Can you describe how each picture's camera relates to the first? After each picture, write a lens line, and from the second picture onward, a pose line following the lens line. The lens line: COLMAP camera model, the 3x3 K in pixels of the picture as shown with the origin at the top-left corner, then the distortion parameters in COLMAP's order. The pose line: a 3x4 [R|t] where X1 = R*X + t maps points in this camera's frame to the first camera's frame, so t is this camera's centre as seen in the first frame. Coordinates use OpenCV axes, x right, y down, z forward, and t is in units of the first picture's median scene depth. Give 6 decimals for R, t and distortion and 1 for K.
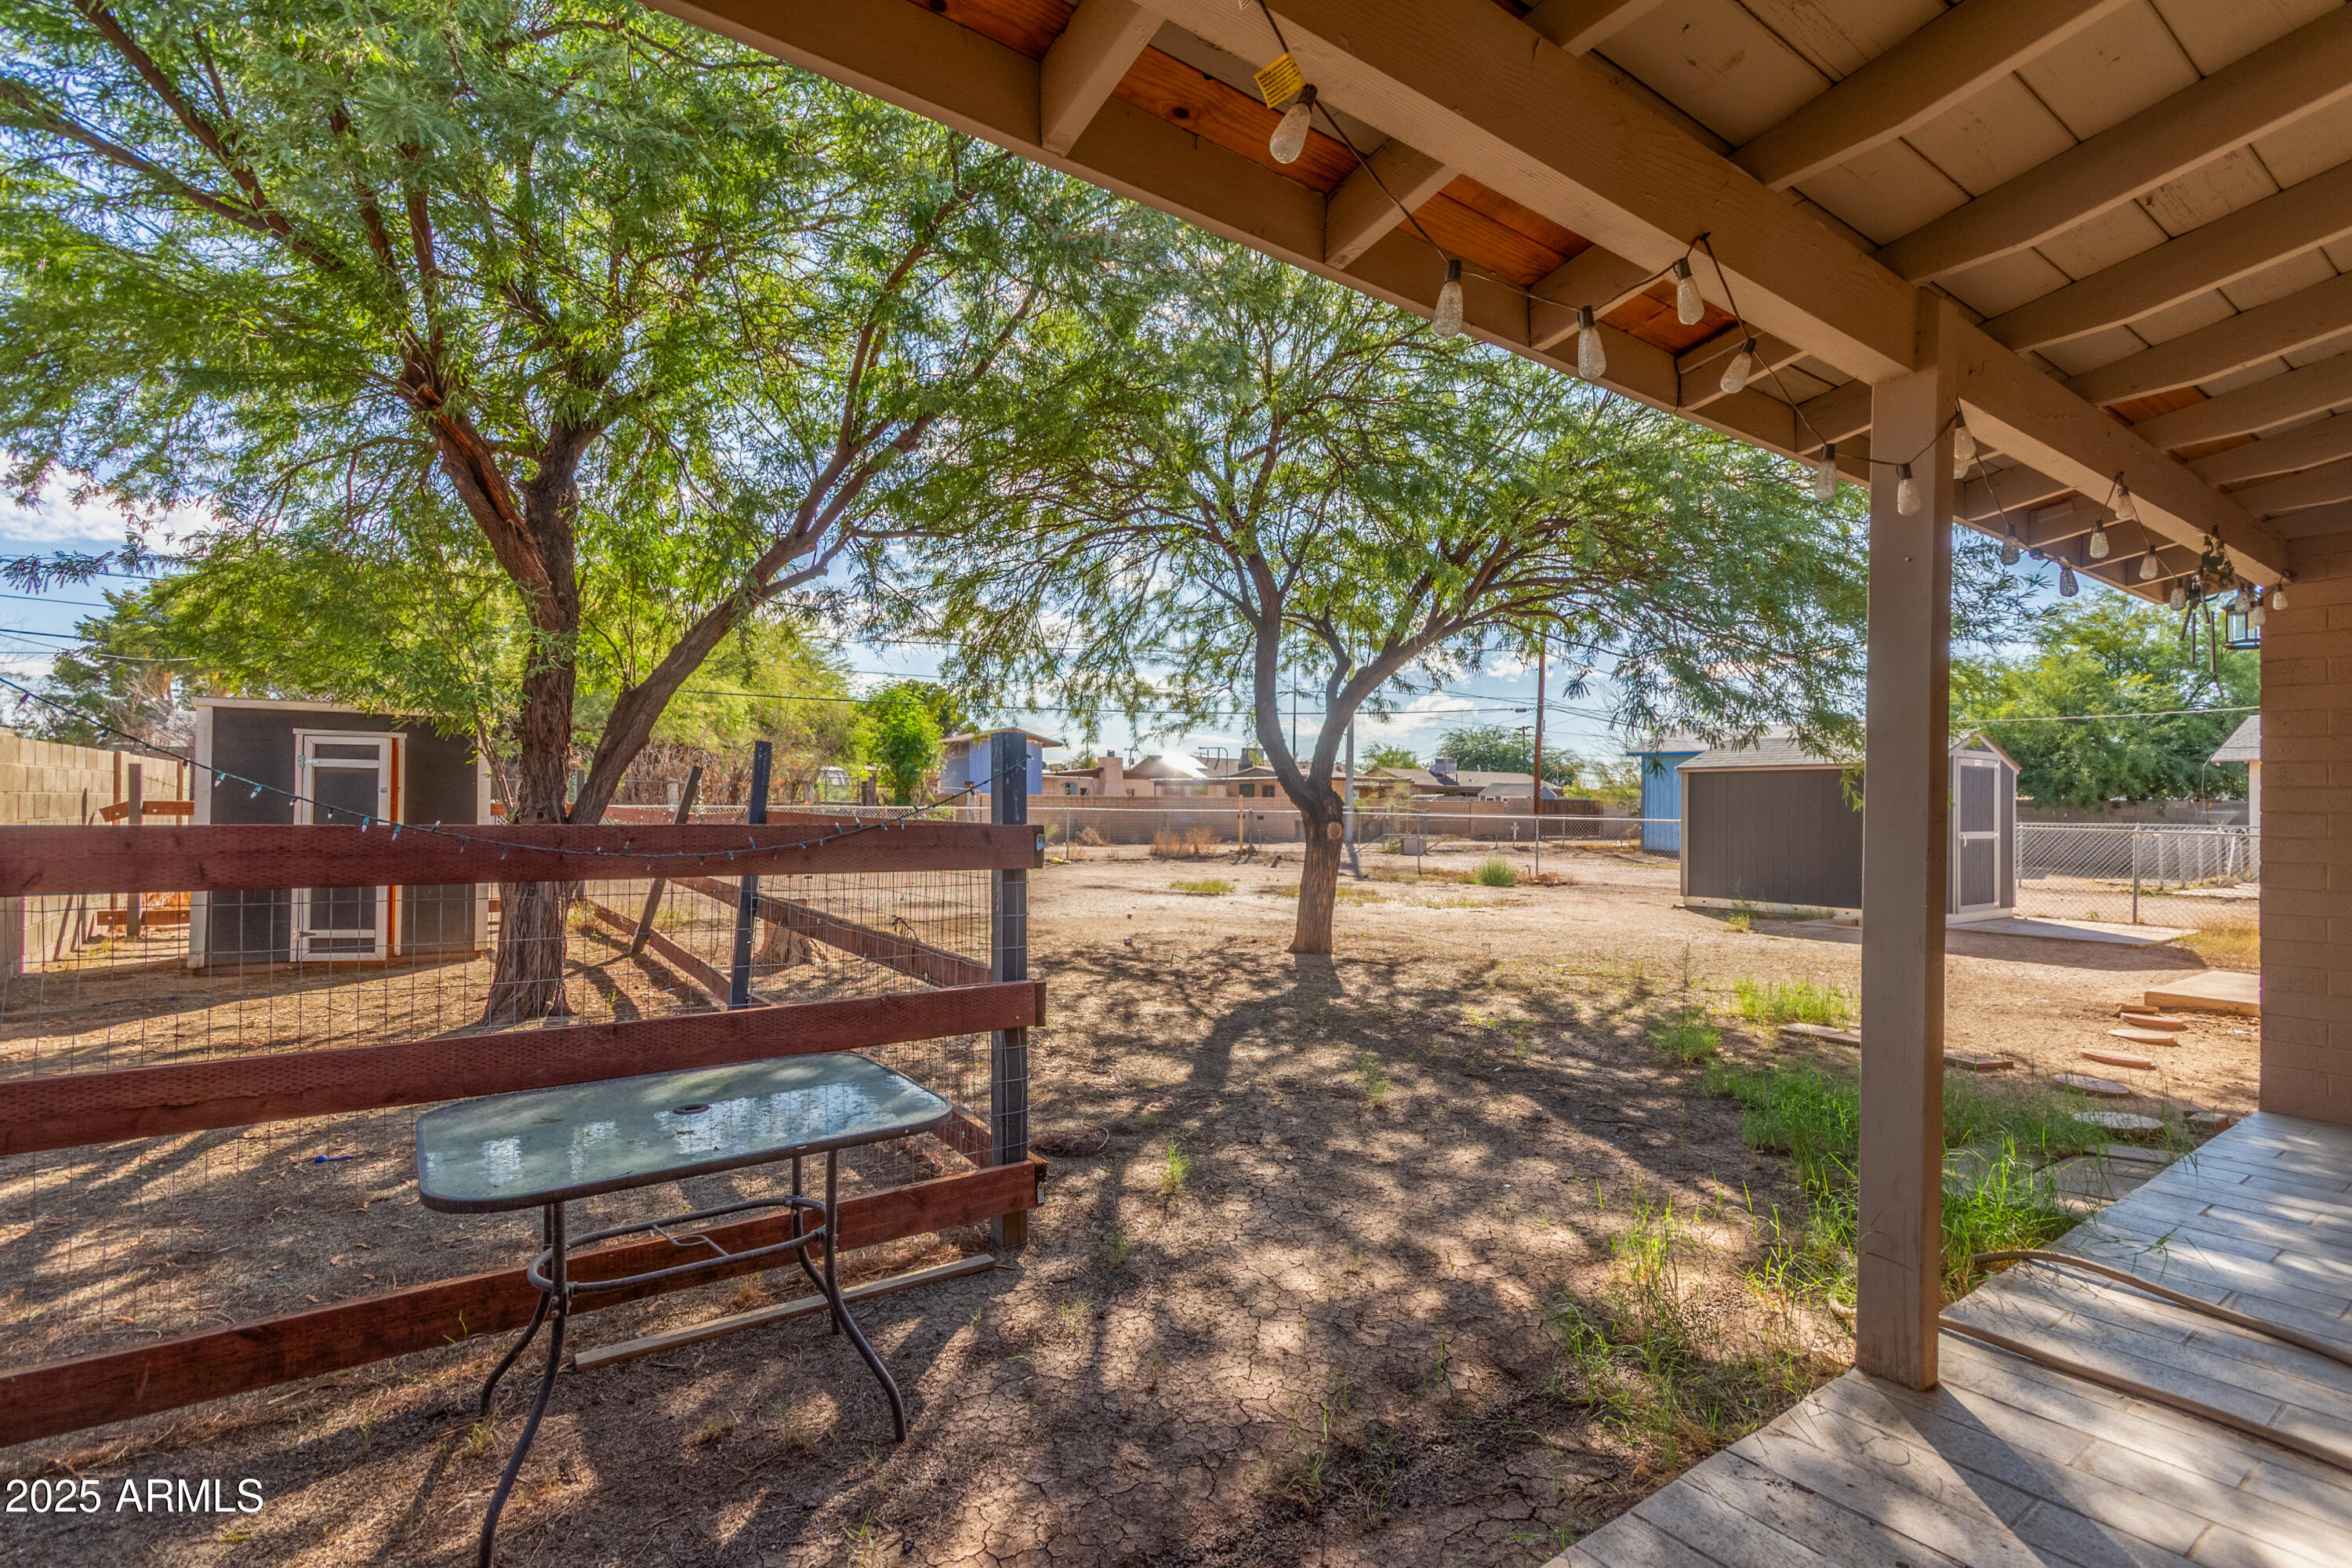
lens RADIAL K [[1105.2, 0, 1174.7], [0, 1105.2, 786.6], [0, 0, 1]] dist [0.005280, -0.000803]
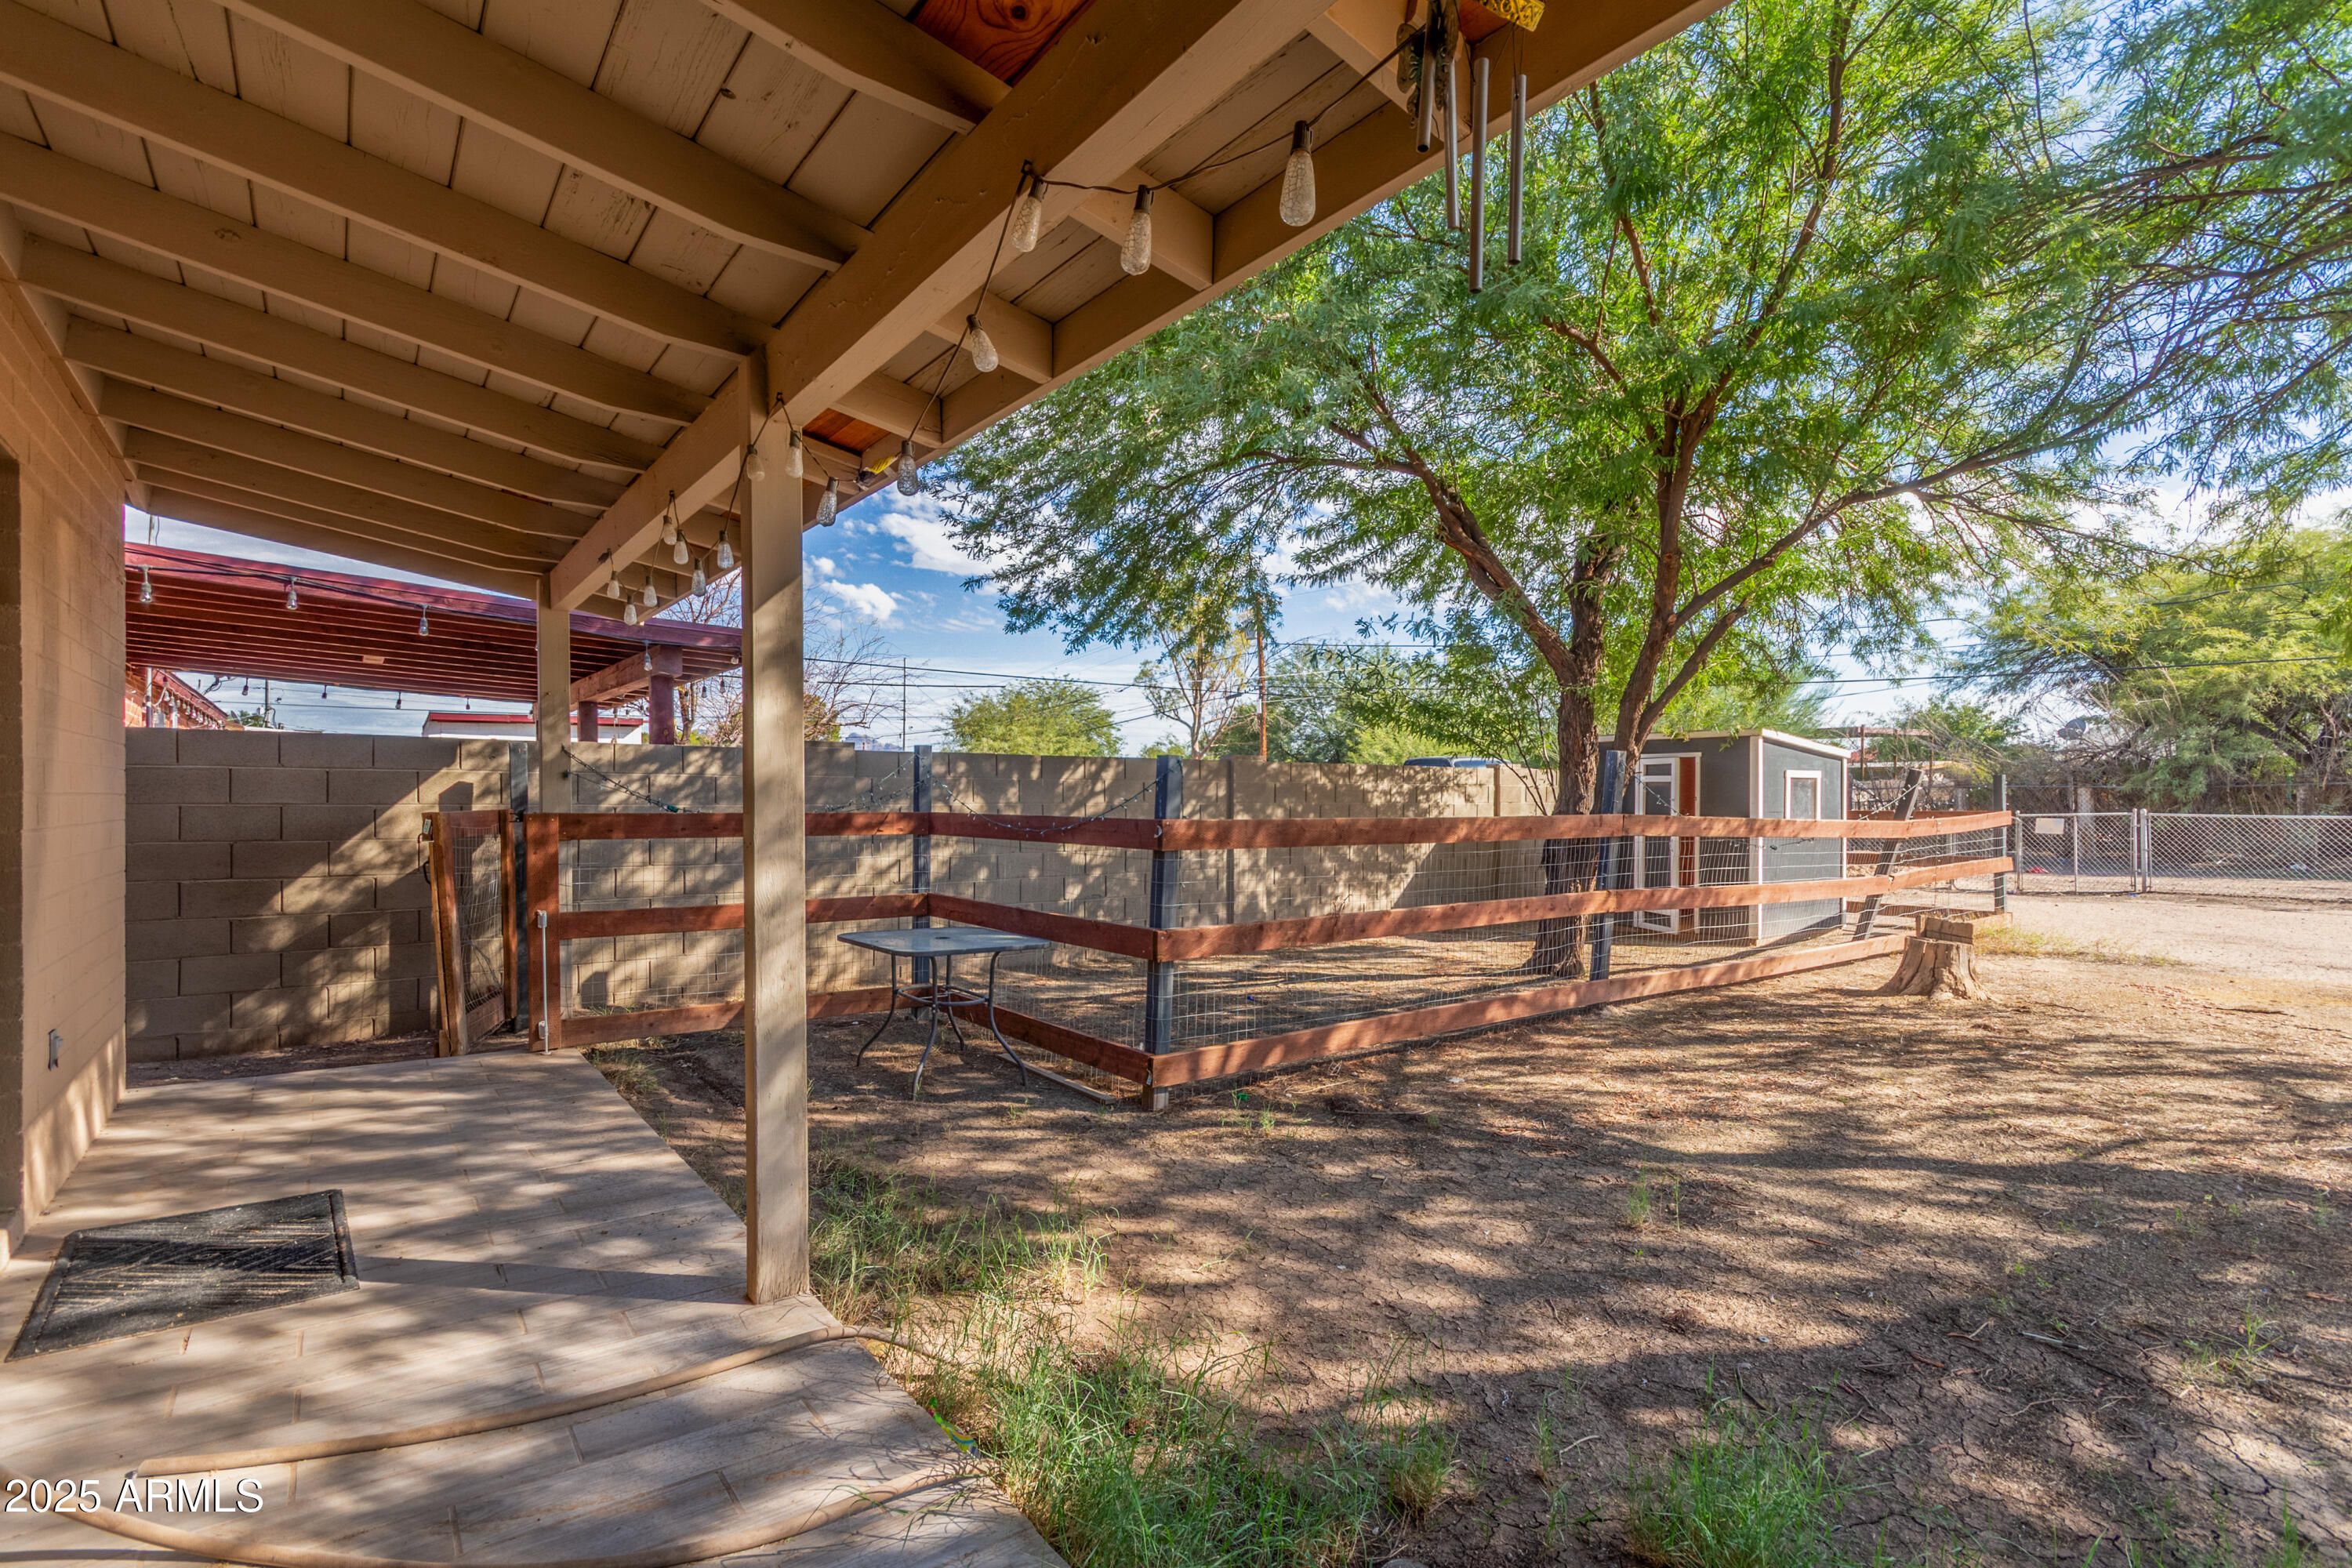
lens RADIAL K [[1105.2, 0, 1174.7], [0, 1105.2, 786.6], [0, 0, 1]] dist [0.005280, -0.000803]
pose [[0.023035, -0.021770, -0.999498, 1.144804], [0.011846, 0.999699, -0.021502, 0.019818], [0.999664, -0.011345, 0.023286, 0.873397]]
